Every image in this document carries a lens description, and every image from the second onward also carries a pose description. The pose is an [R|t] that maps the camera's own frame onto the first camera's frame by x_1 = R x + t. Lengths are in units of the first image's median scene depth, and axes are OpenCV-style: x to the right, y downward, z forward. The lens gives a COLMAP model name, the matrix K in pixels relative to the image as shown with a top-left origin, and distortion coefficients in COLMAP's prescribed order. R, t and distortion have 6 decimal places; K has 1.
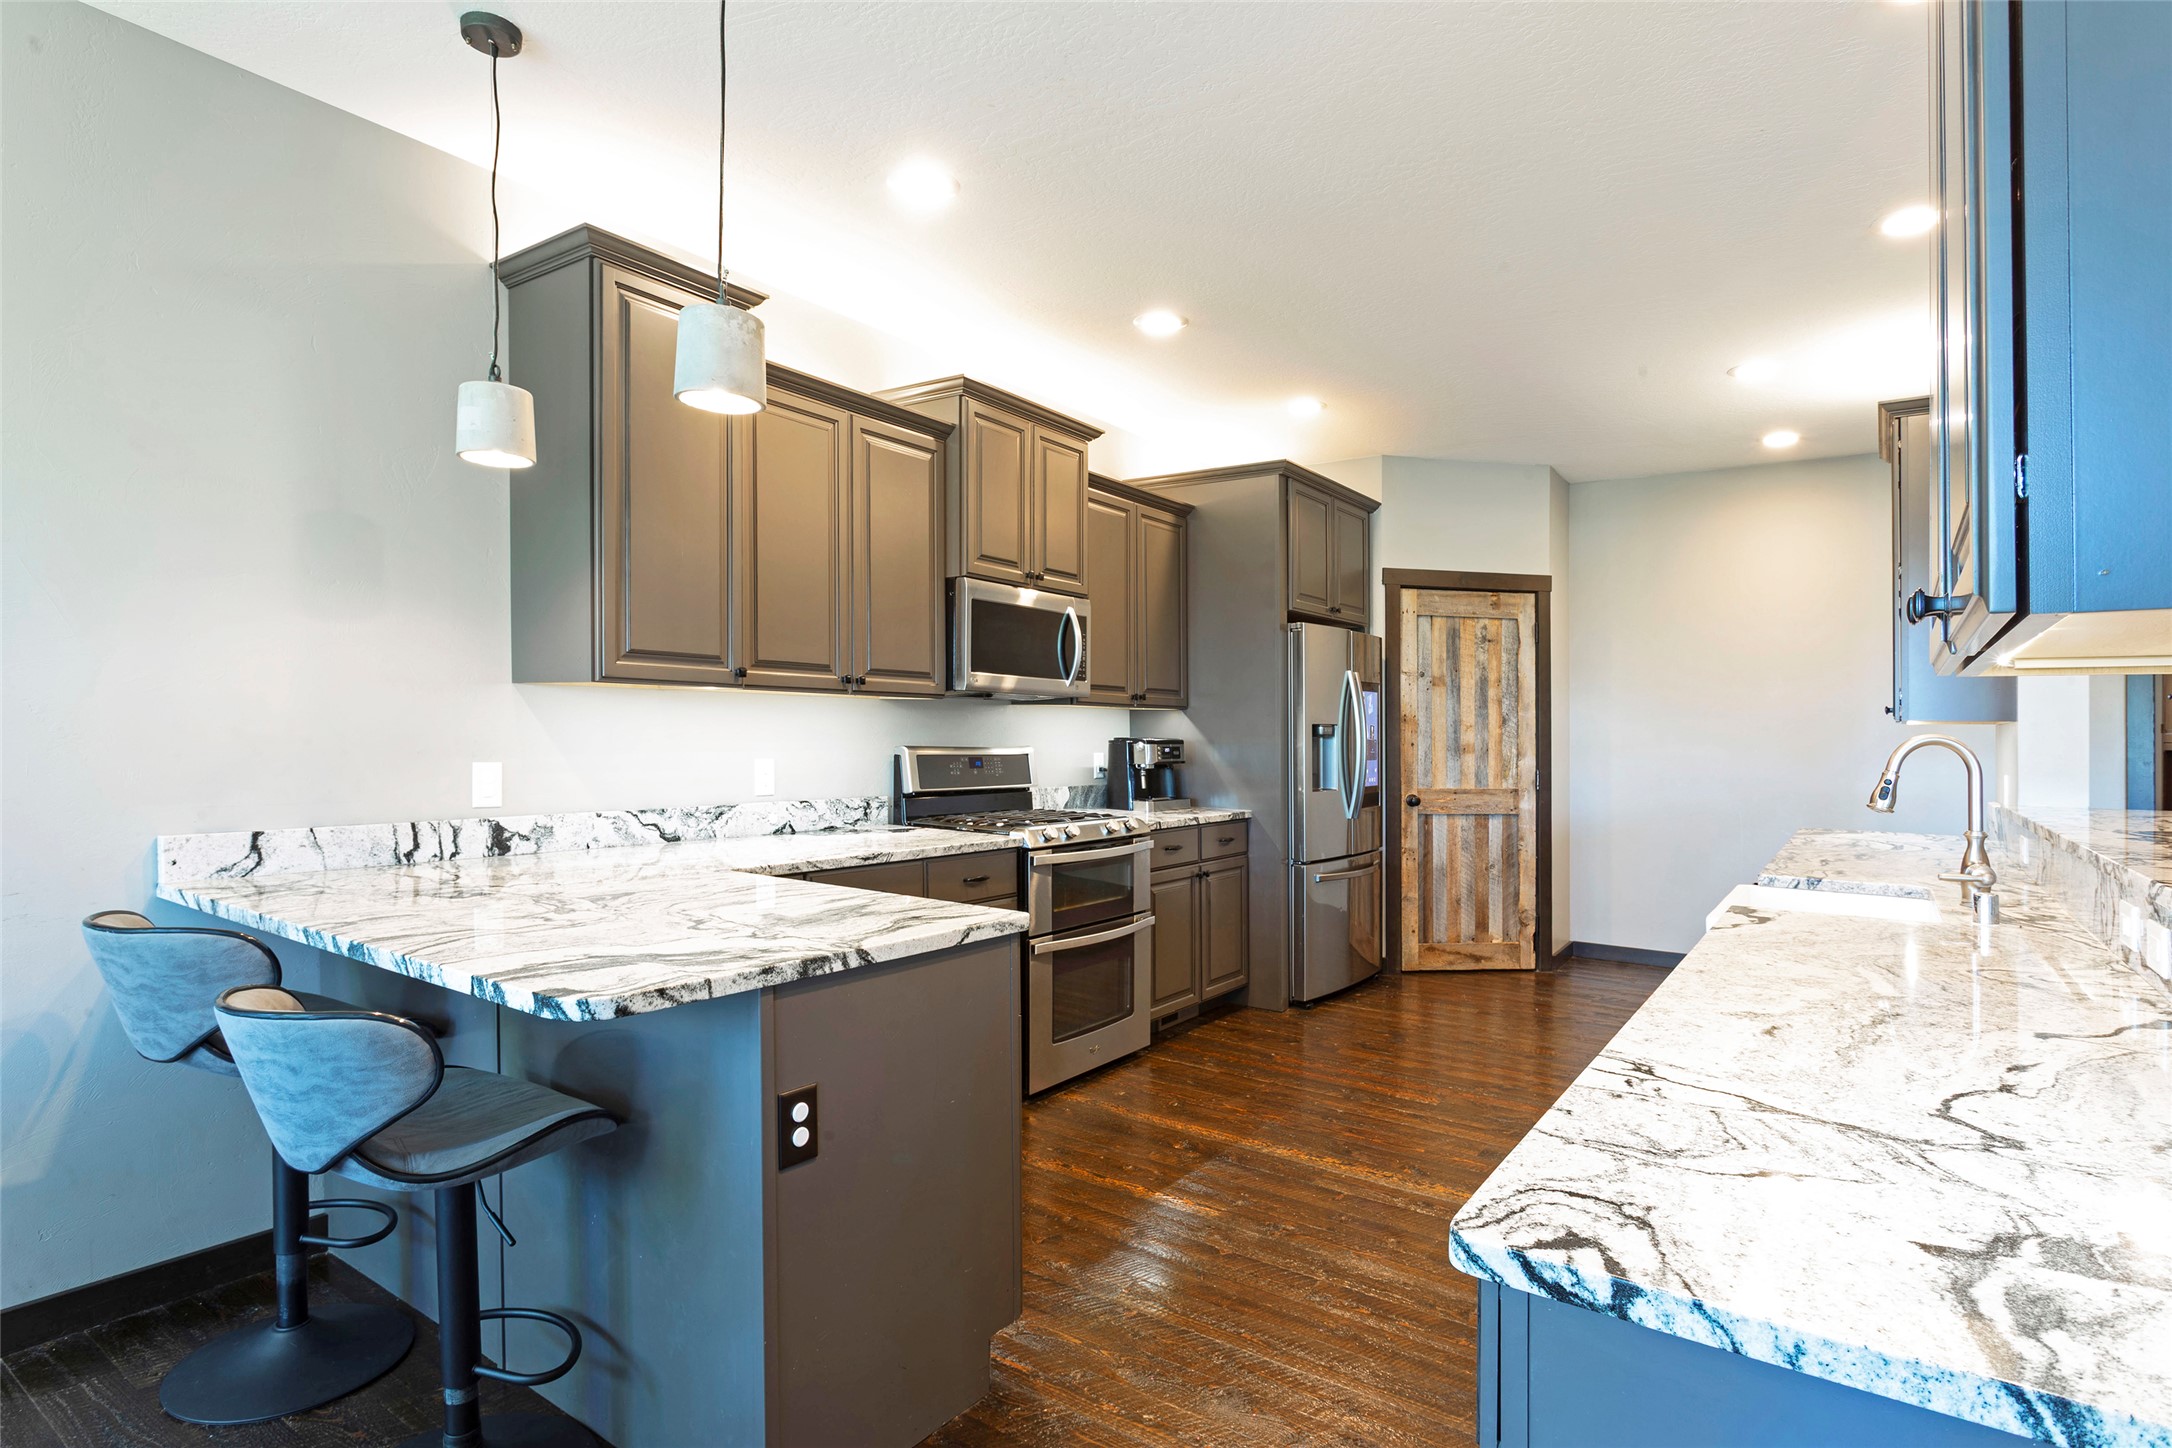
lens RADIAL K [[1127.0, 0, 1077.7], [0, 1127.0, 726.6], [0, 0, 1]] dist [-0.004090, 0.001607]
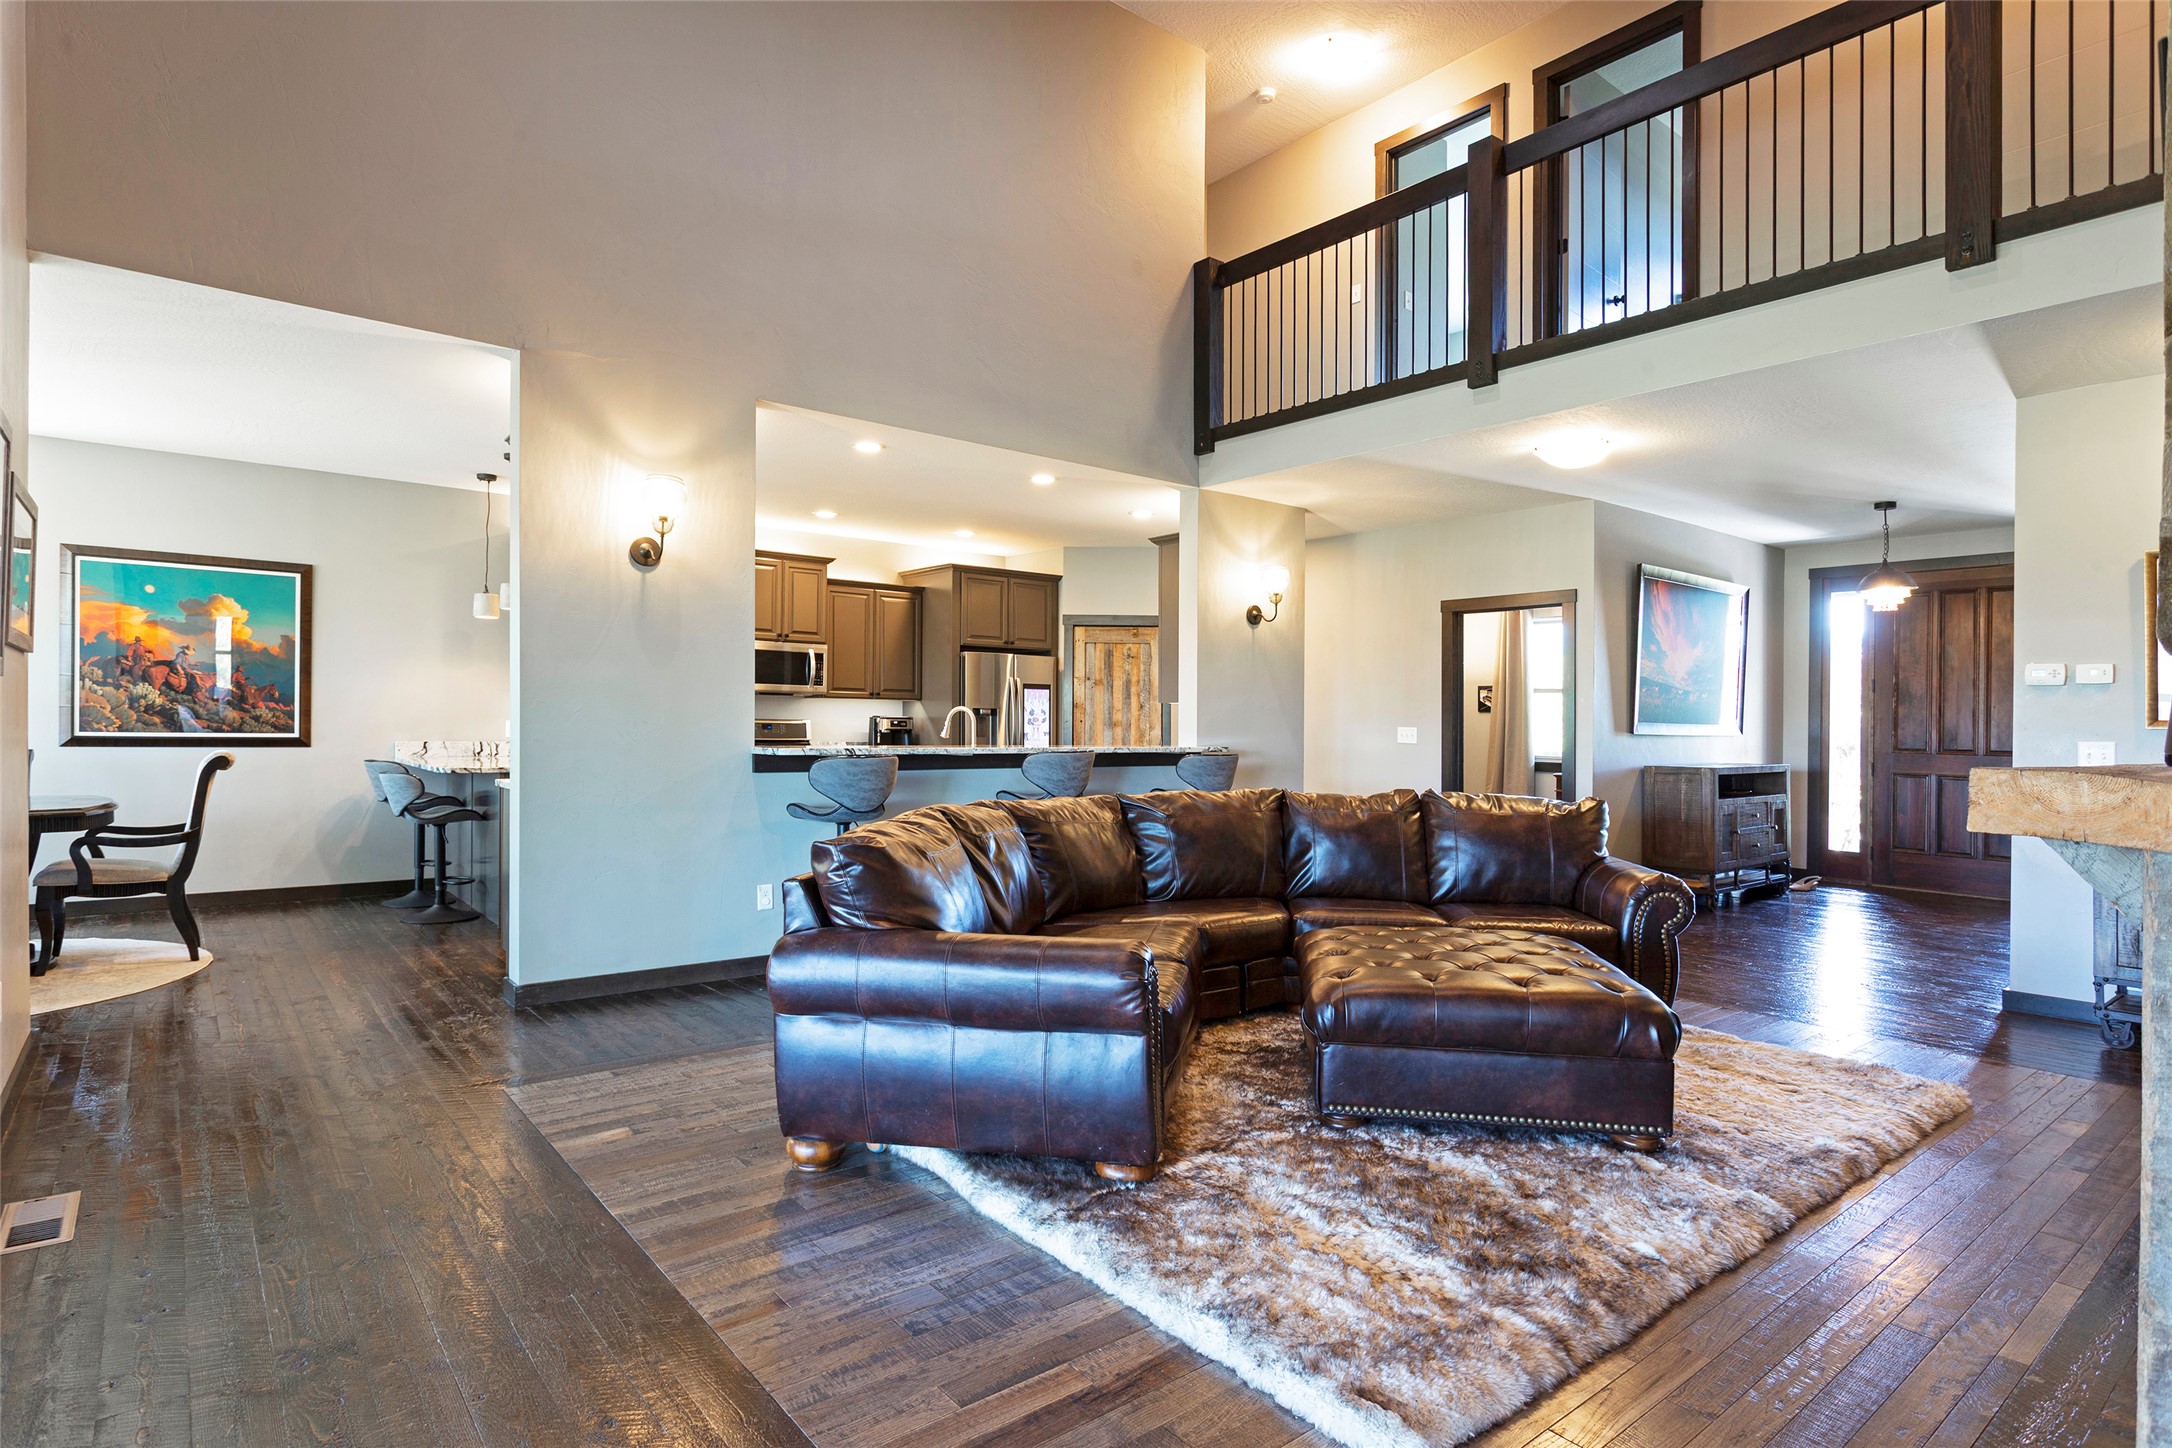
lens RADIAL K [[1127.0, 0, 1088.1], [0, 1127.0, 717.5], [0, 0, 1]] dist [-0.004090, 0.001607]
pose [[0.964795, -0.003102, -0.262985, 1.010401], [0.001453, 0.999978, -0.006464, 0.029578], [0.262999, 0.005854, 0.964778, -0.815961]]
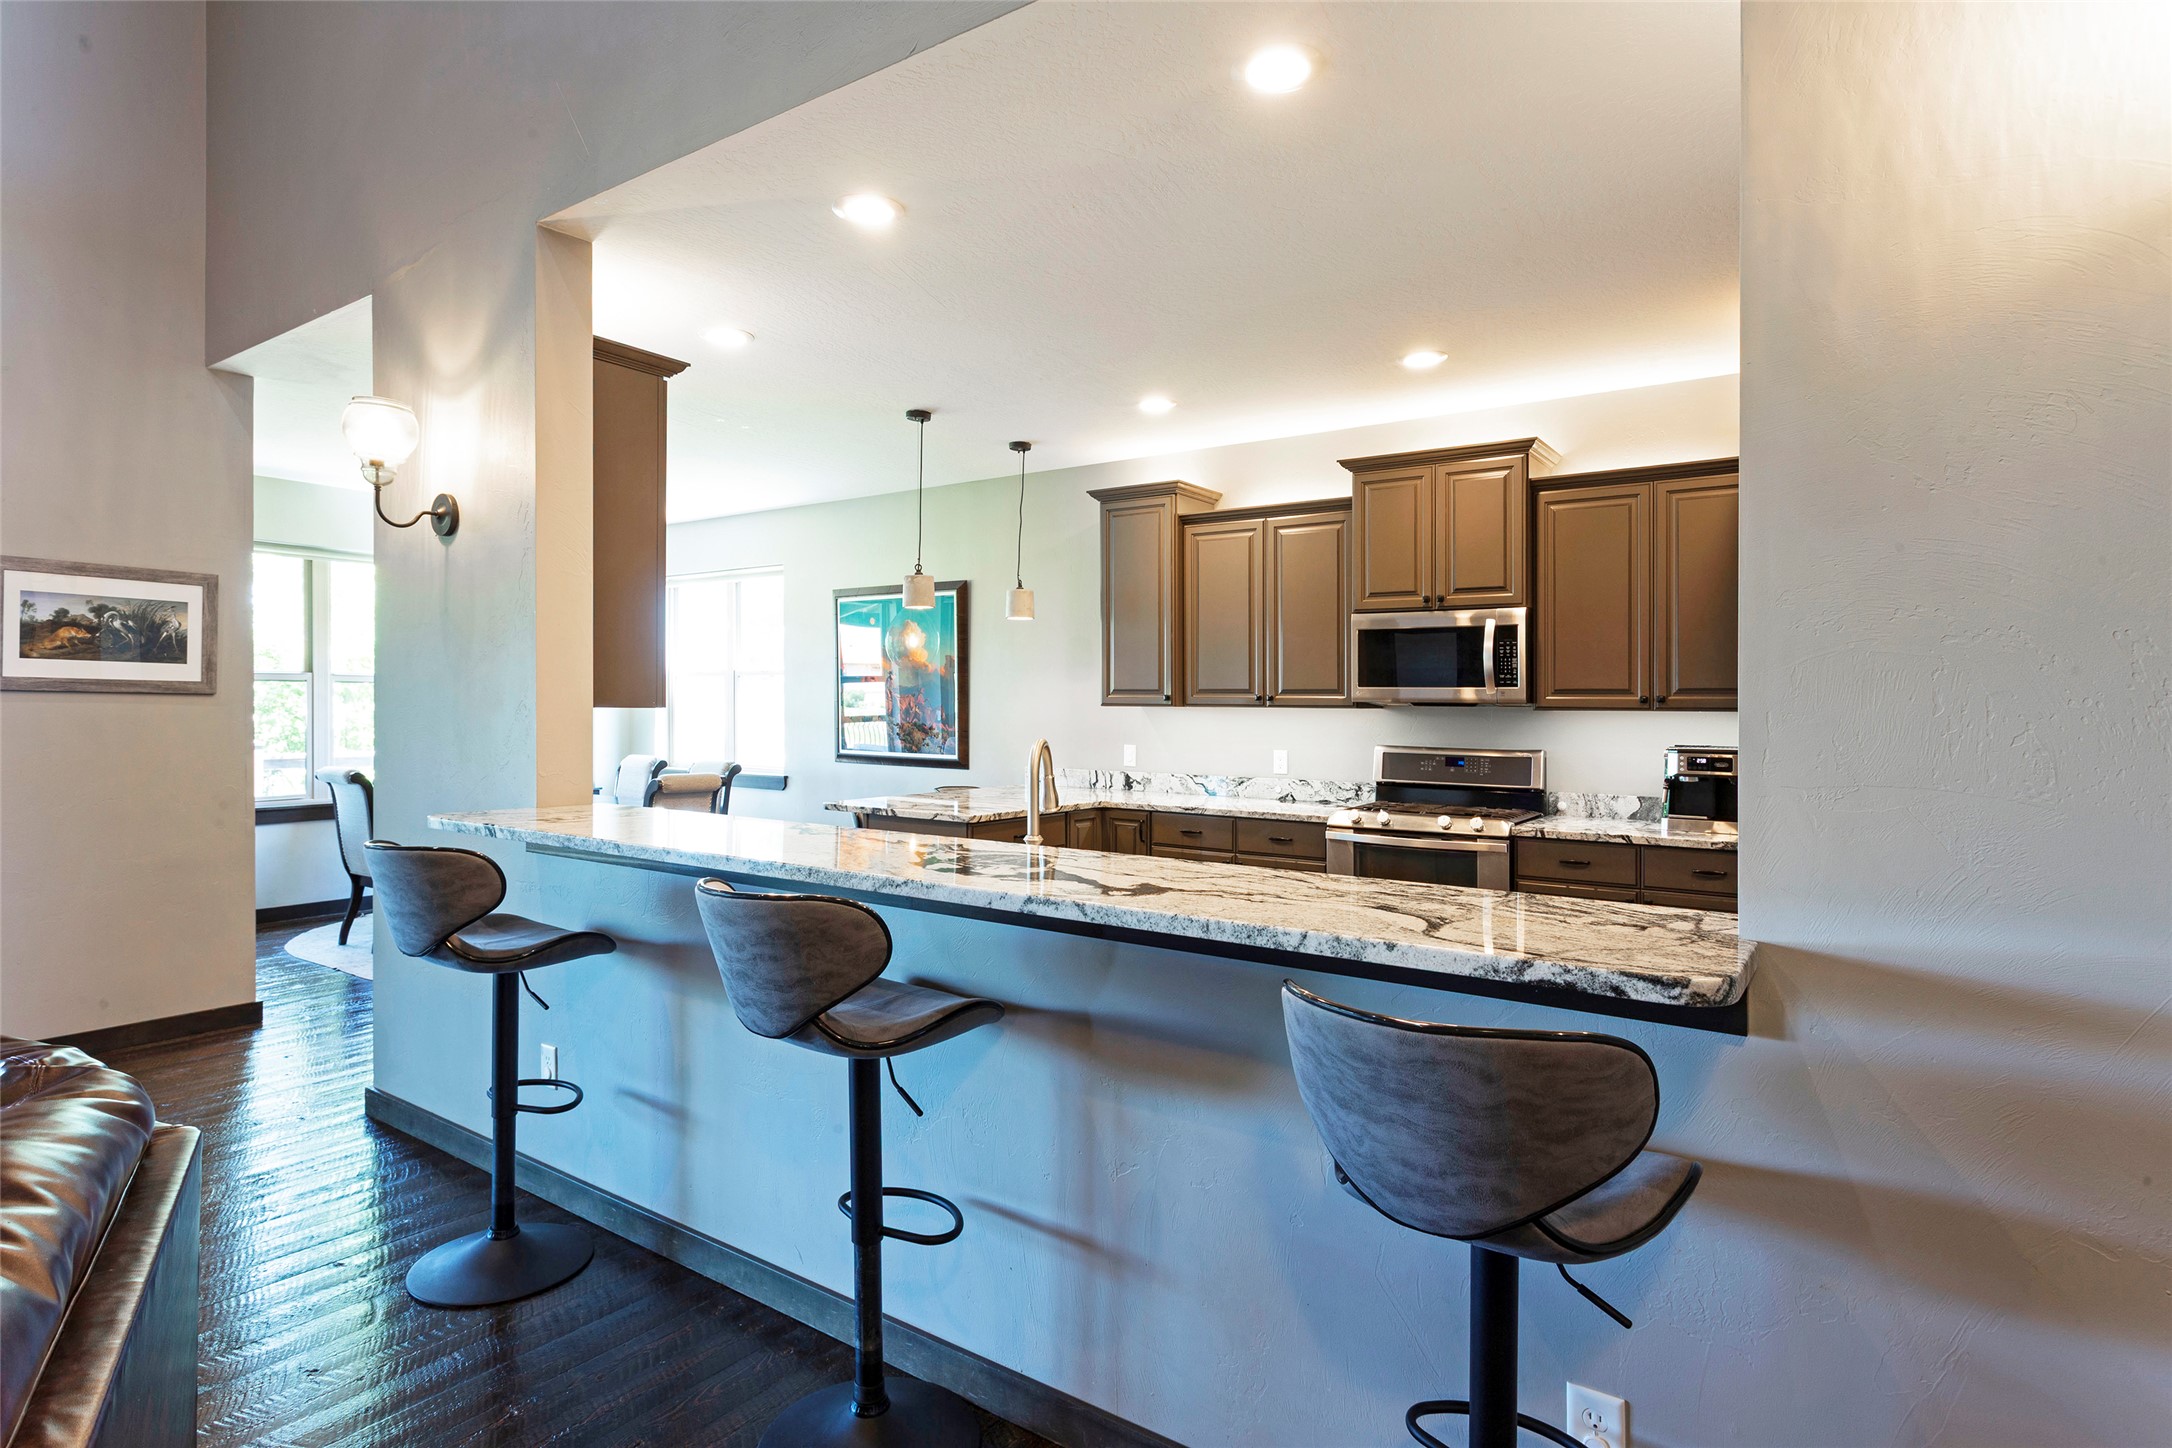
lens RADIAL K [[1127.0, 0, 1093.3], [0, 1127.0, 727.5], [0, 0, 1]] dist [-0.004090, 0.001607]
pose [[0.011810, 0.001951, -0.999928, 1.063868], [-0.007124, 0.999973, 0.001867, -0.002670], [0.999905, 0.007102, 0.011823, 0.621536]]
